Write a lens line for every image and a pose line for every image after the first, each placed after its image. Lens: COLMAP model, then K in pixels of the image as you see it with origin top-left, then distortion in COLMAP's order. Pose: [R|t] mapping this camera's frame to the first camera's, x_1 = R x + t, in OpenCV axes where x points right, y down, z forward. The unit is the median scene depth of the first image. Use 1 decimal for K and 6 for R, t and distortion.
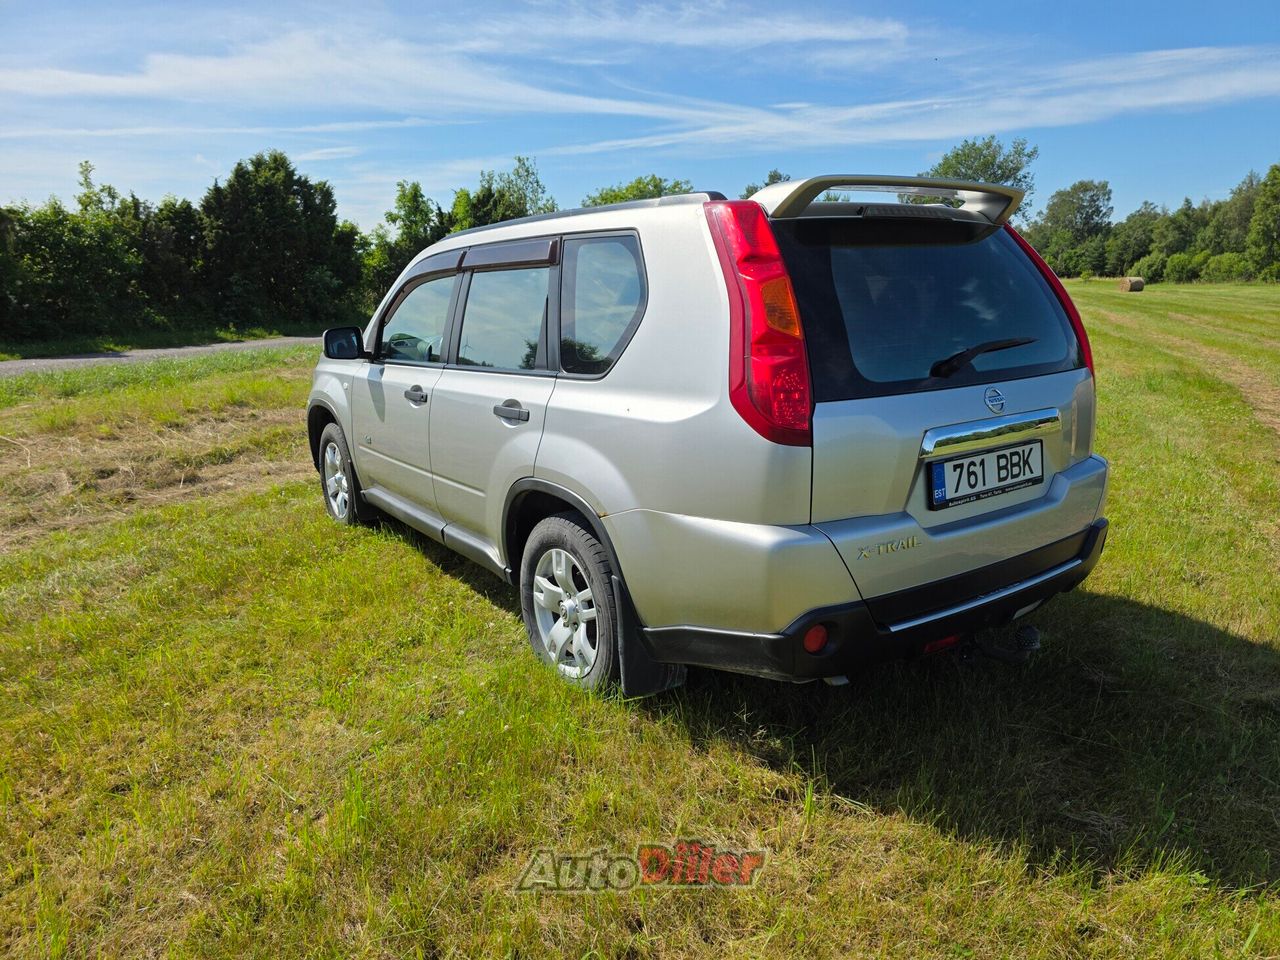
lens RADIAL K [[872.7, 0, 652.3], [0, 872.7, 484.2], [0, 0, 1]] dist [0.046279, -0.036560]
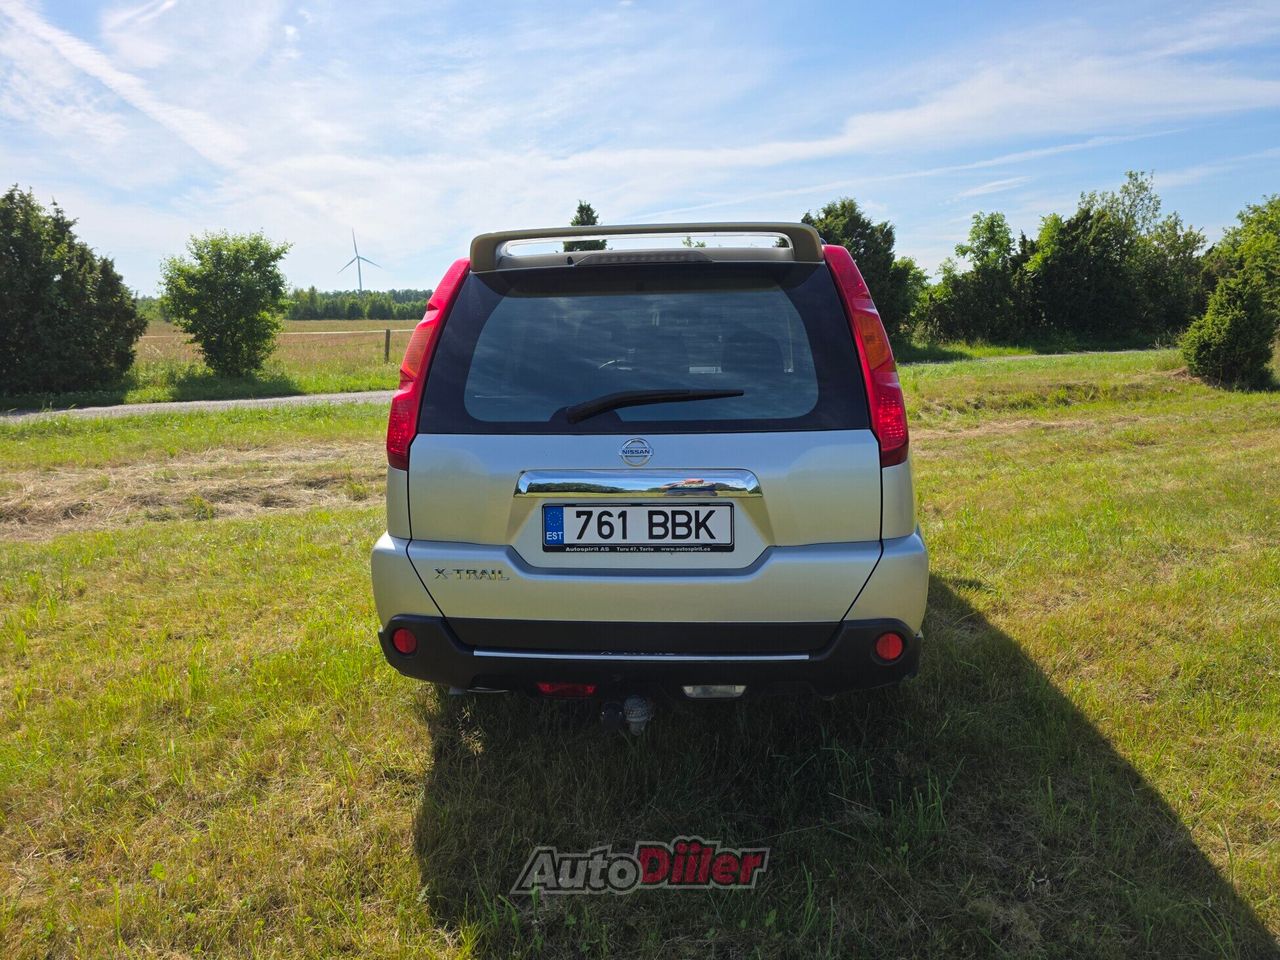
lens RADIAL K [[872.7, 0, 630.2], [0, 872.7, 479.8], [0, 0, 1]] dist [0.046279, -0.036560]
pose [[0.752519, 0.111299, -0.649098, 0.121511], [-0.136760, 0.990540, 0.011294, -0.009073], [0.644214, 0.080271, 0.760621, 0.031820]]
